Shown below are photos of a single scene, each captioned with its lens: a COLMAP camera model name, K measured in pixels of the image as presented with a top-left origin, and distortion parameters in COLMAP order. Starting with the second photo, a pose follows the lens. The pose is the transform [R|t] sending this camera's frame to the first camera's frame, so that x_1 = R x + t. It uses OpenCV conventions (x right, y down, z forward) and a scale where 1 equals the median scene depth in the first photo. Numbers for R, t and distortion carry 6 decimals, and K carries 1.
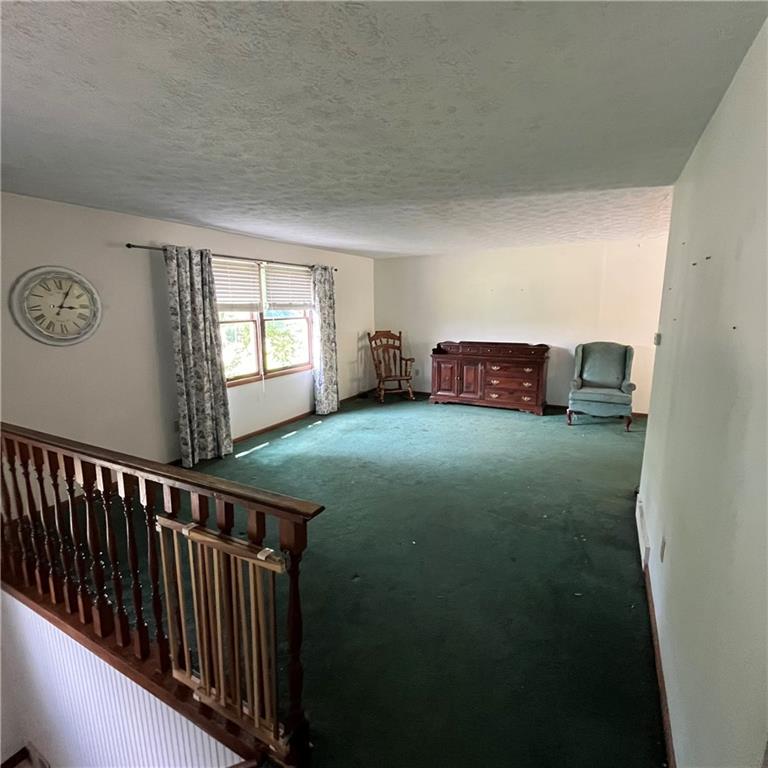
lens RADIAL K [[412.8, 0, 382.7], [0, 412.8, 380.7], [0, 0, 1]] dist [0.000822, -0.002288]
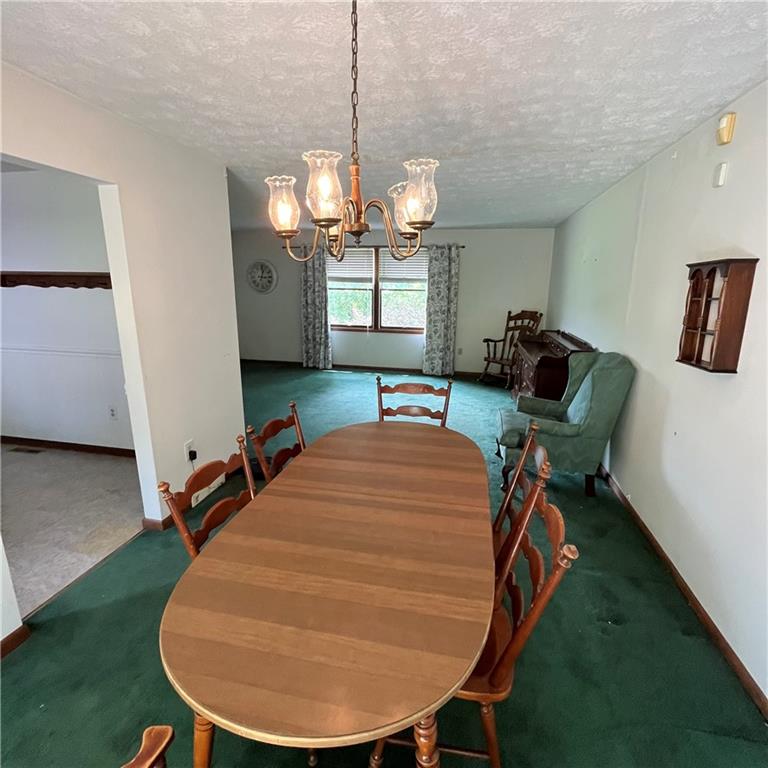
lens RADIAL K [[412.8, 0, 382.7], [0, 412.8, 380.7], [0, 0, 1]] dist [0.000822, -0.002288]
pose [[0.283456, 0.244443, -0.927308, 1.046252], [-0.191437, 0.961929, 0.195052, -0.121737], [0.939683, 0.122232, 0.319460, 0.591255]]
